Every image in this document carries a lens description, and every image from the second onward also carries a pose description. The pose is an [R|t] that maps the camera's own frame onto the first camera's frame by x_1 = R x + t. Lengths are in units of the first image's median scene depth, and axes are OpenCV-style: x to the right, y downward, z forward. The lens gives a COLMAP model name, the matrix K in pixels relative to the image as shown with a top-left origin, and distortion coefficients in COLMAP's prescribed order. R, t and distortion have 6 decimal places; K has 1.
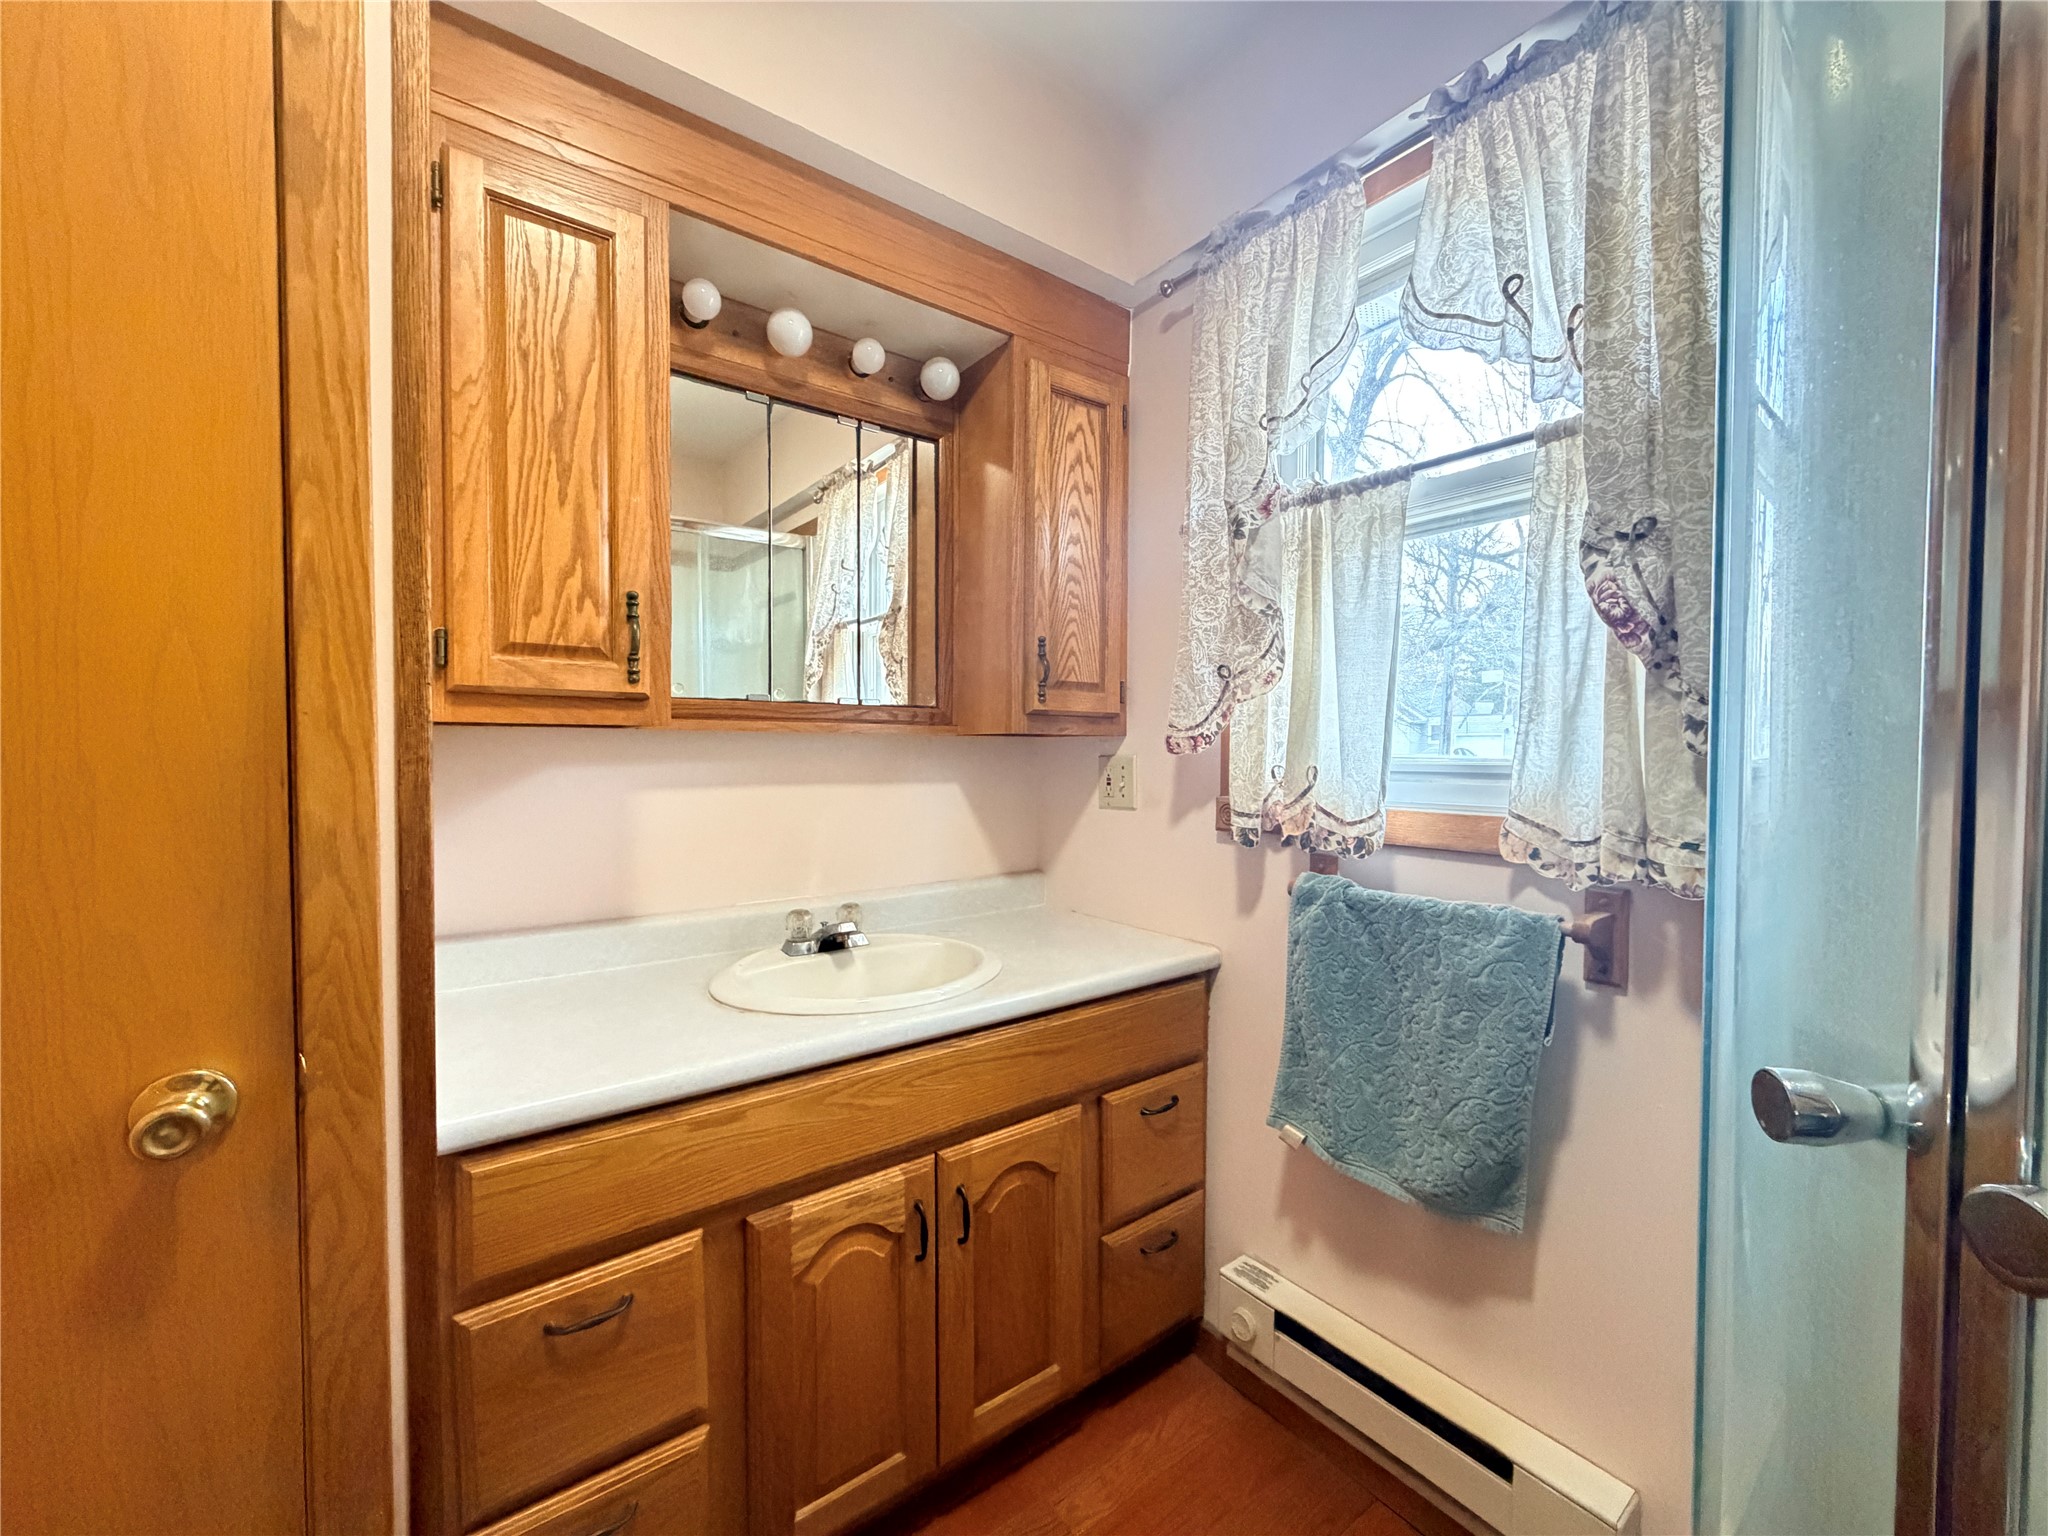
lens RADIAL K [[815.4, 0, 1022.4], [0, 815.4, 774.1], [0, 0, 1]] dist [0.000647, 0.000063]
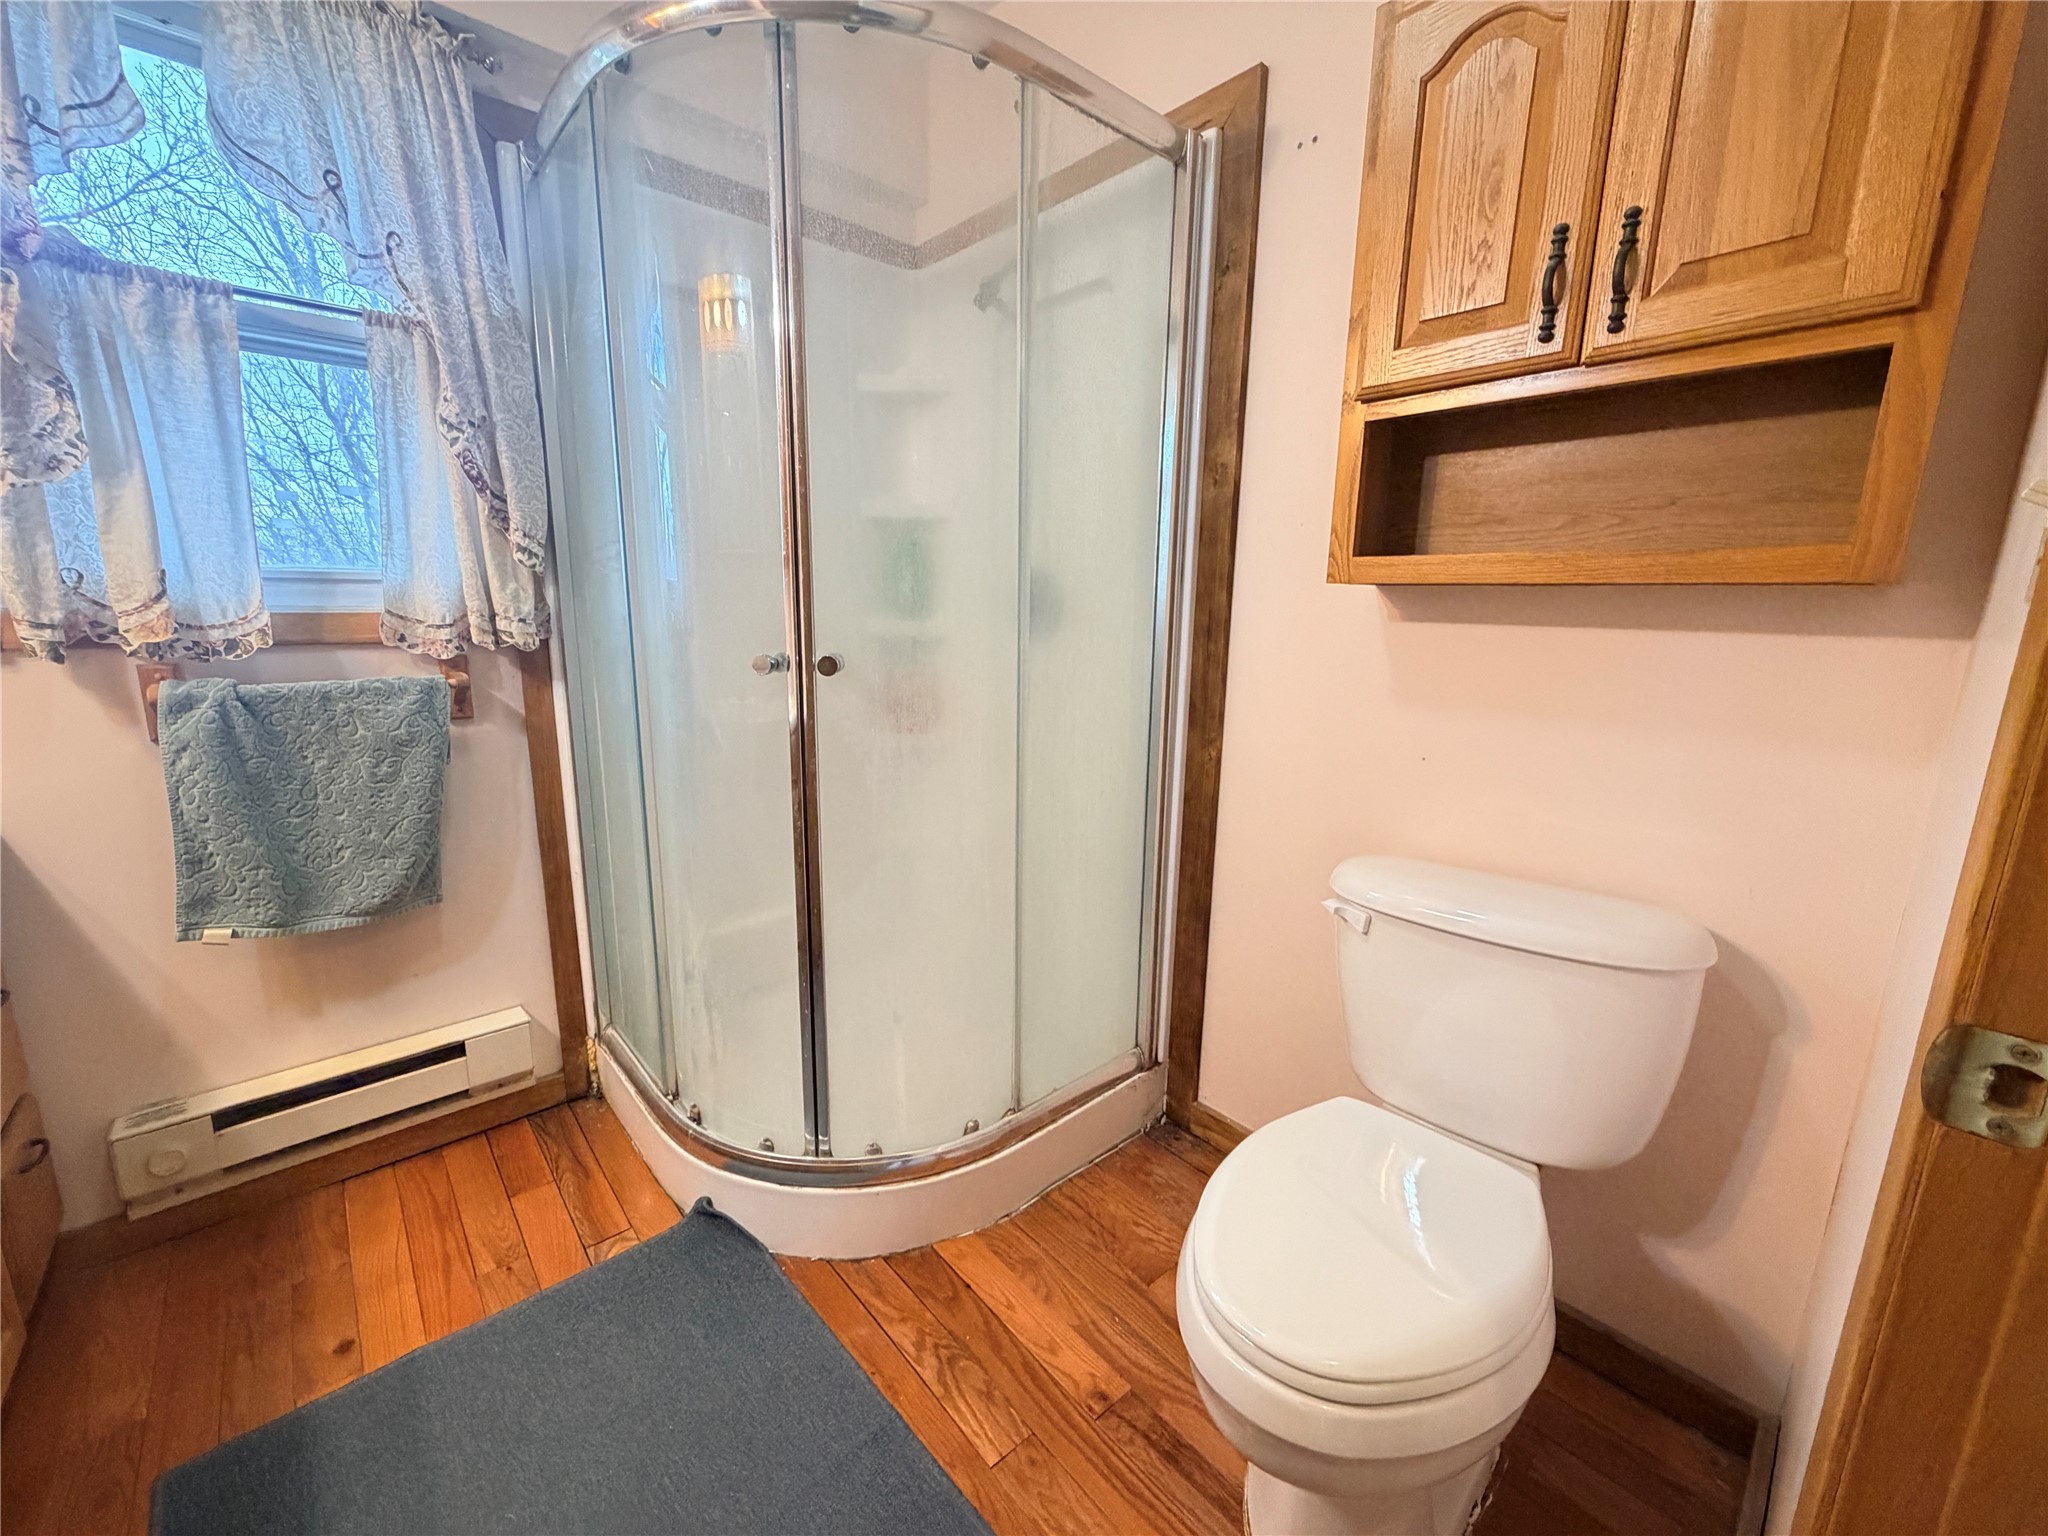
lens RADIAL K [[815.4, 0, 1022.4], [0, 815.4, 774.1], [0, 0, 1]] dist [0.000647, 0.000063]
pose [[-0.087763, -0.213722, 0.972944, -0.815140], [0.012000, 0.976415, 0.215567, 0.034990], [-0.996069, 0.030594, -0.083128, 0.064783]]
